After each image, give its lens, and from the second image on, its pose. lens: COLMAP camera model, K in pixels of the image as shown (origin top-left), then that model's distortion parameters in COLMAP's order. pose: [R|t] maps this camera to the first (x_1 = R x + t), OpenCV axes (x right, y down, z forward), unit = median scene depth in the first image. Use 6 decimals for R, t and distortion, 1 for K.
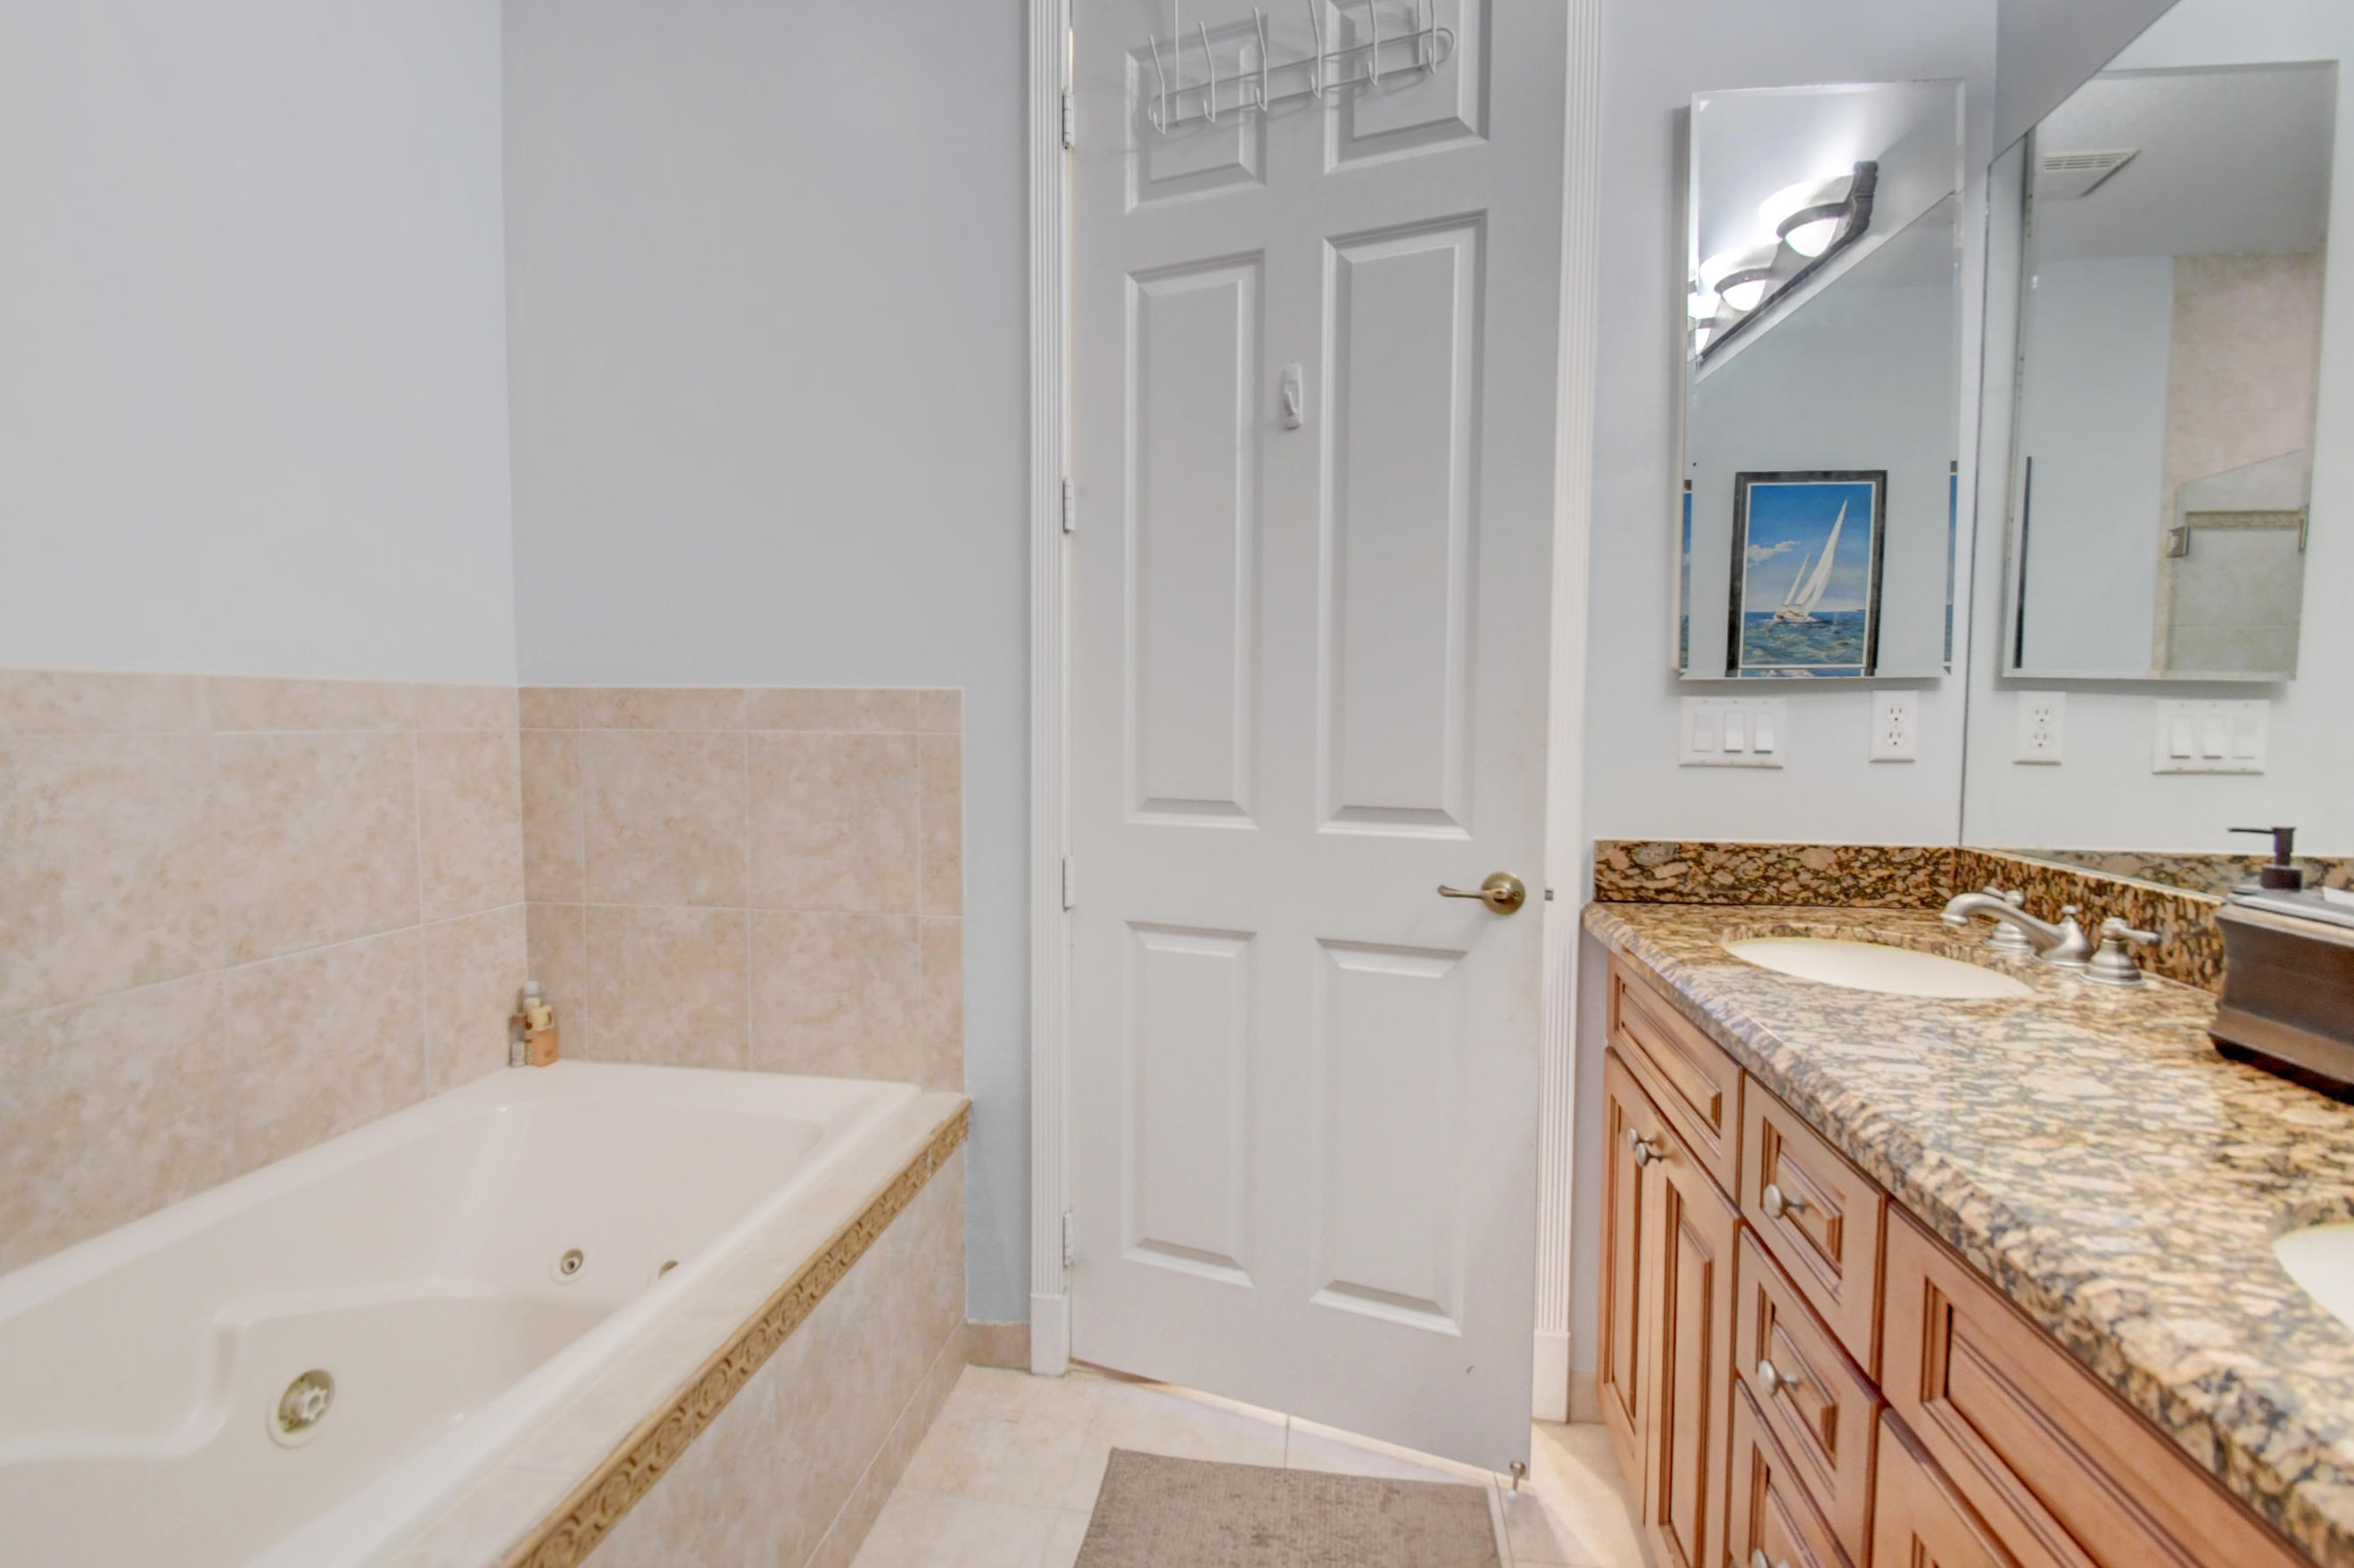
lens RADIAL K [[1078.3, 0, 1190.8], [0, 1078.3, 781.4], [0, 0, 1]] dist [0.017199, -0.021290]
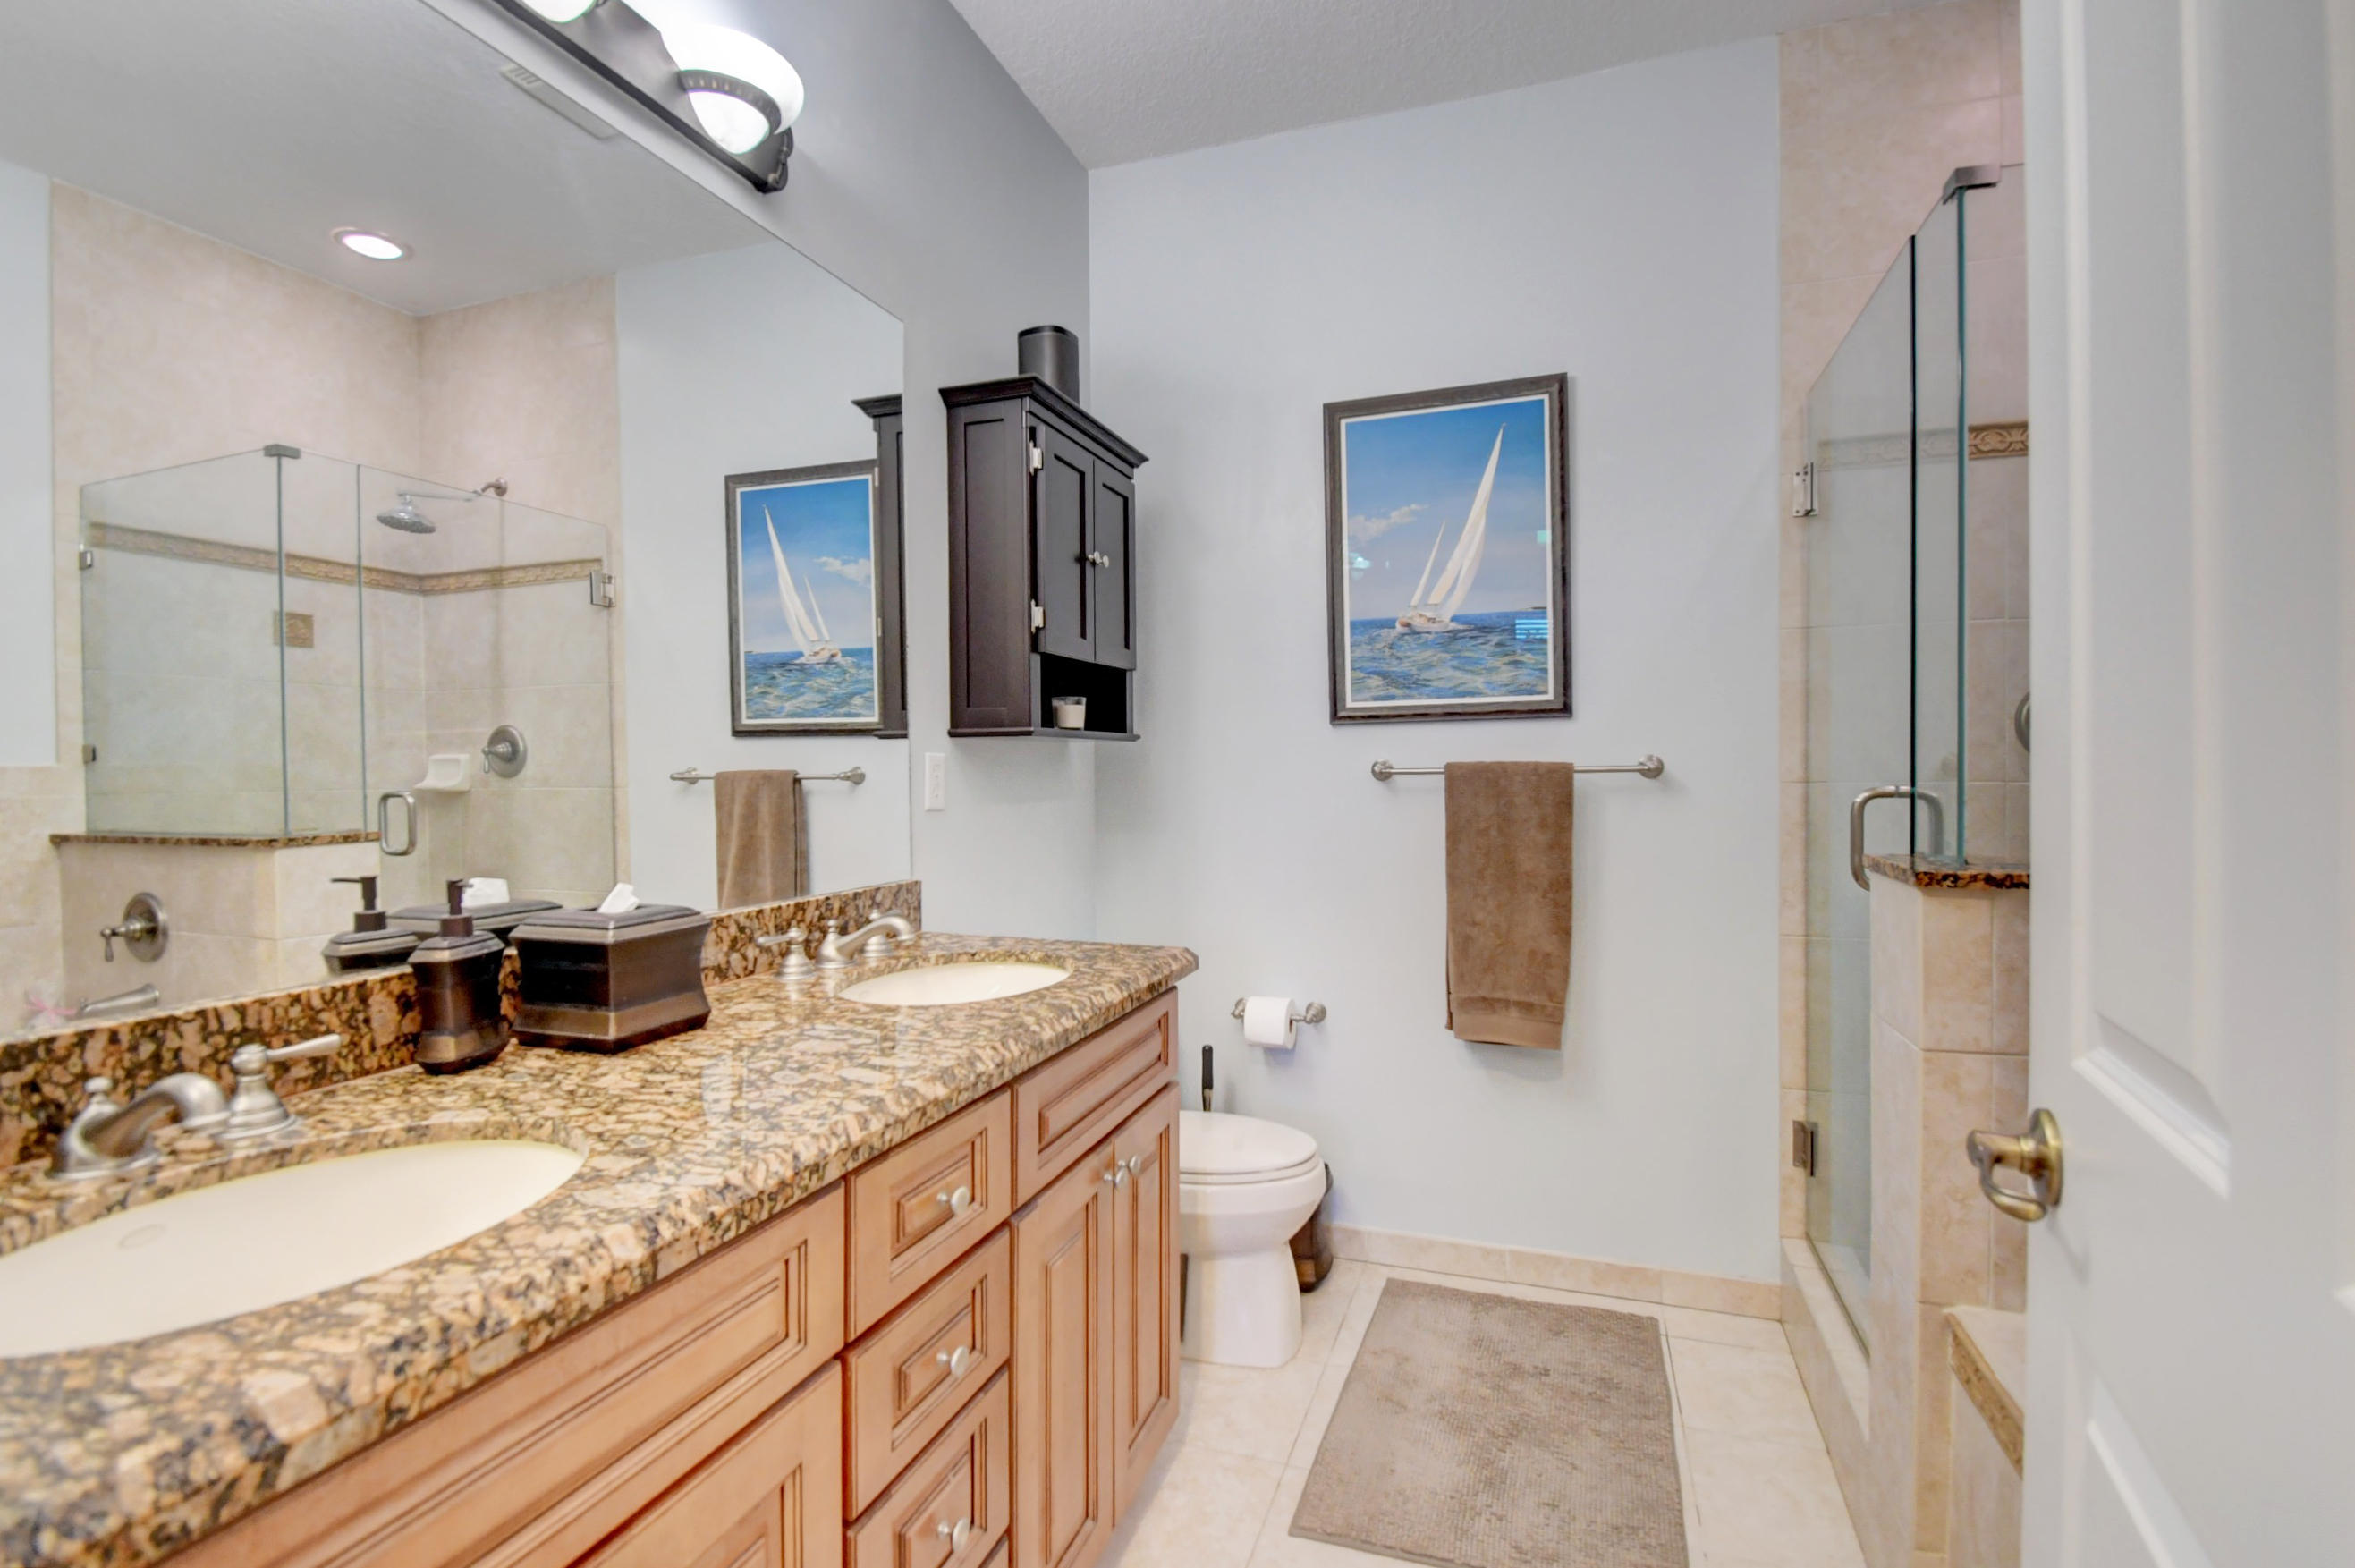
lens RADIAL K [[1078.9, 0, 1191.4], [0, 1078.9, 781.4], [0, 0, 1]] dist [0.017199, -0.021290]
pose [[-0.979414, -0.004249, 0.201818, 0.057884], [0.011125, 0.997123, 0.074983, -0.122158], [-0.201556, 0.075685, -0.976549, 1.781091]]
